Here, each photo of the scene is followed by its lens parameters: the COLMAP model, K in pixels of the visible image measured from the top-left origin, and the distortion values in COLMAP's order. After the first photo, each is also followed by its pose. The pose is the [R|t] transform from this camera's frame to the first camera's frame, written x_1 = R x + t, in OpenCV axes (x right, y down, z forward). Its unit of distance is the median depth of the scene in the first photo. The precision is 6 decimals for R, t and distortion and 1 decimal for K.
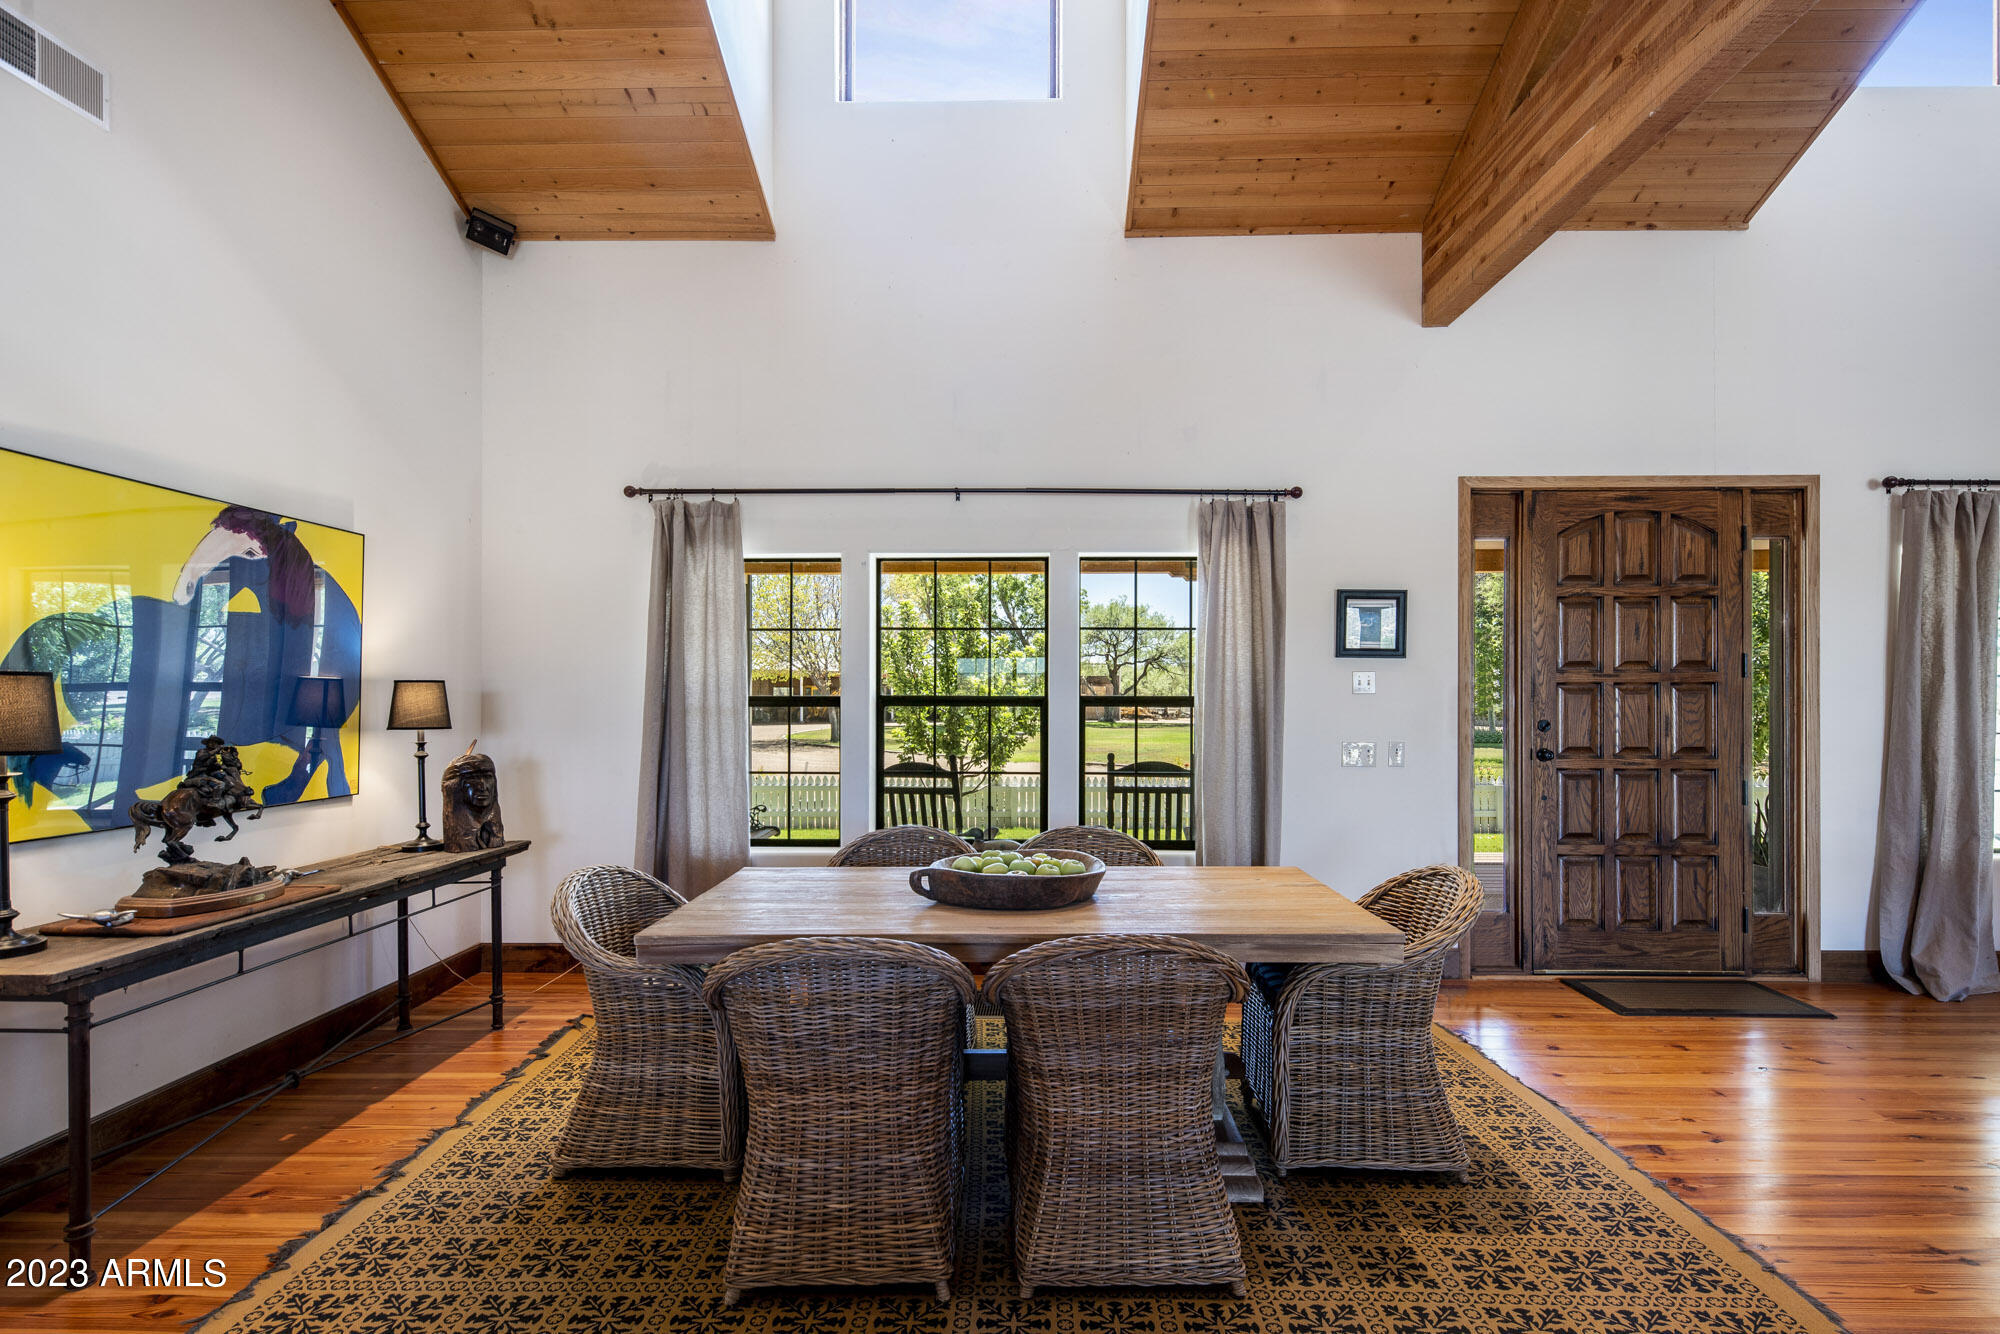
lens RADIAL K [[977.7, 0, 1009.3], [0, 977.7, 693.3], [0, 0, 1]] dist [0.006561, -0.003946]
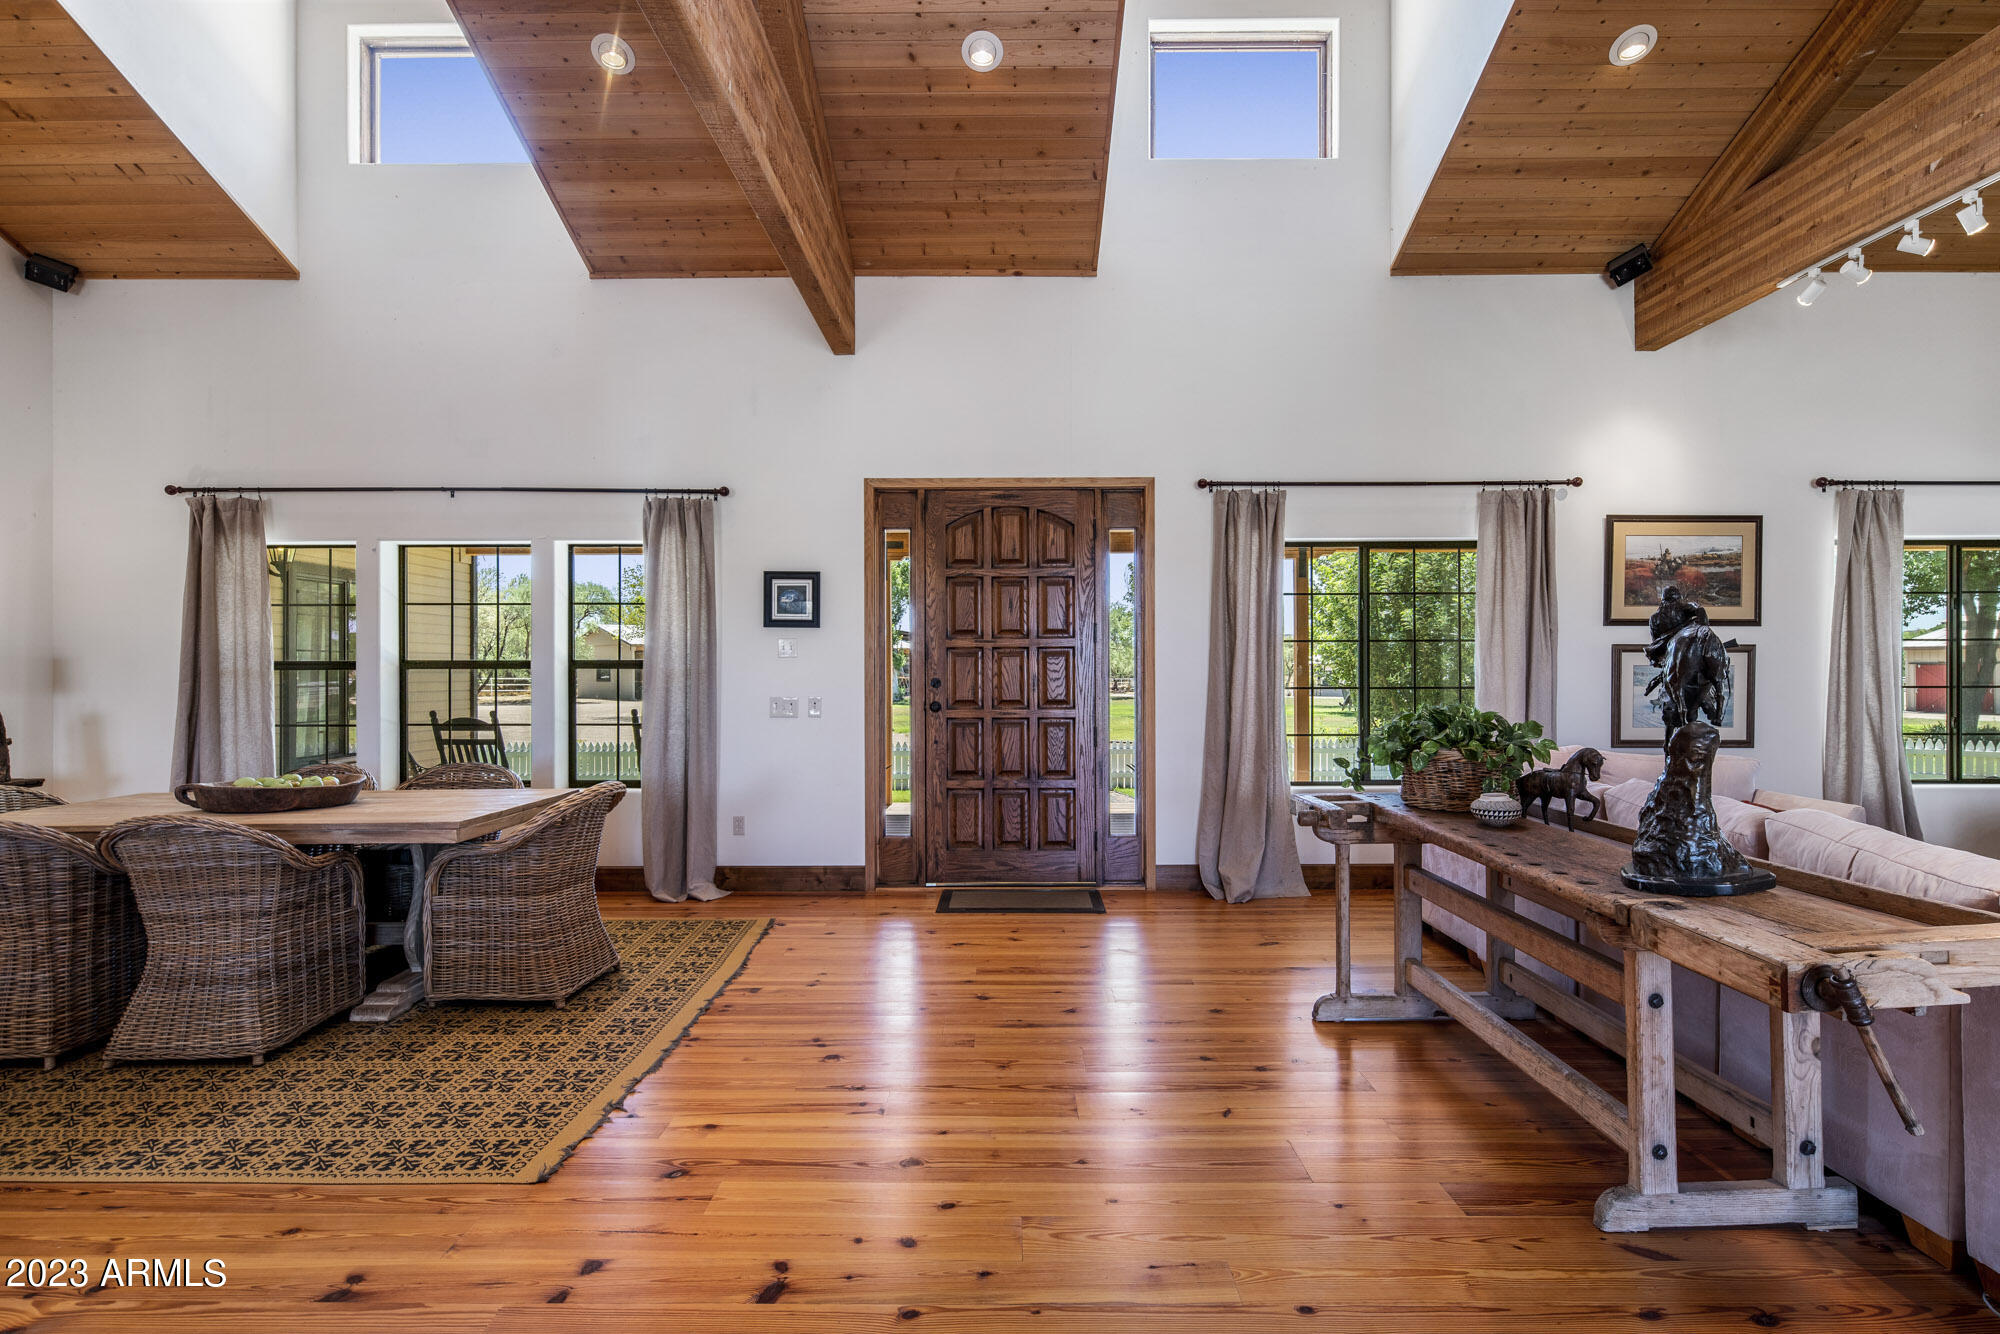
lens RADIAL K [[977.7, 0, 1011.4], [0, 977.7, 670.6], [0, 0, 1]] dist [0.006561, -0.003946]
pose [[0.999807, -0.003525, 0.019339, 0.621957], [0.003481, 0.999991, 0.002355, 0.015436], [-0.019347, -0.002287, 0.999810, -0.219925]]
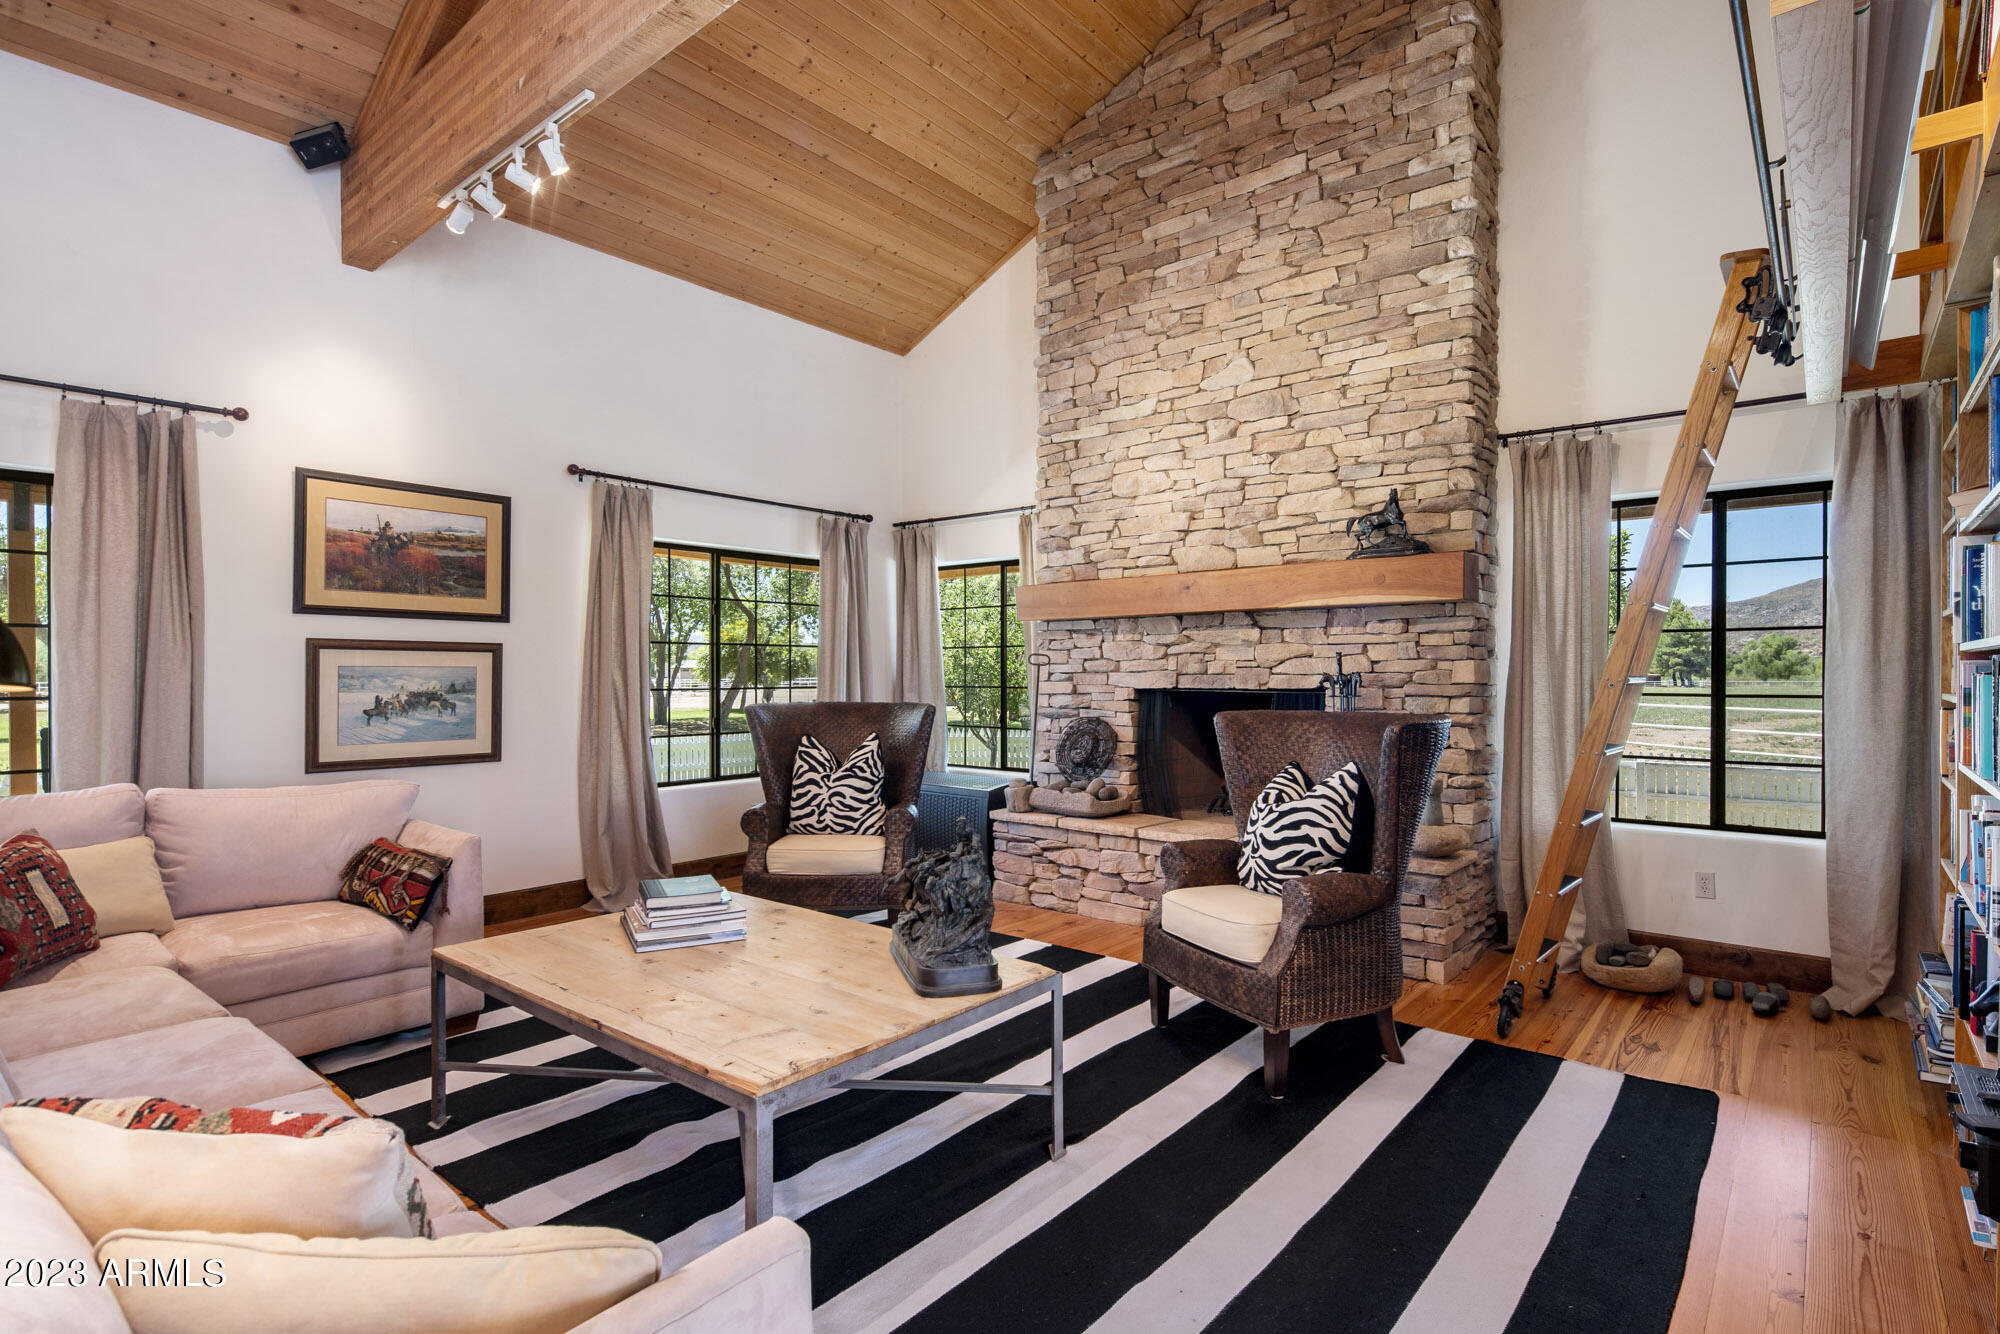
lens RADIAL K [[977.7, 0, 1047.3], [0, 977.7, 677.1], [0, 0, 1]] dist [0.006561, -0.003946]
pose [[0.604095, -0.005185, 0.796896, 1.076227], [-0.001407, 0.999970, 0.007573, 0.016894], [-0.796911, -0.005696, 0.604069, -0.138955]]
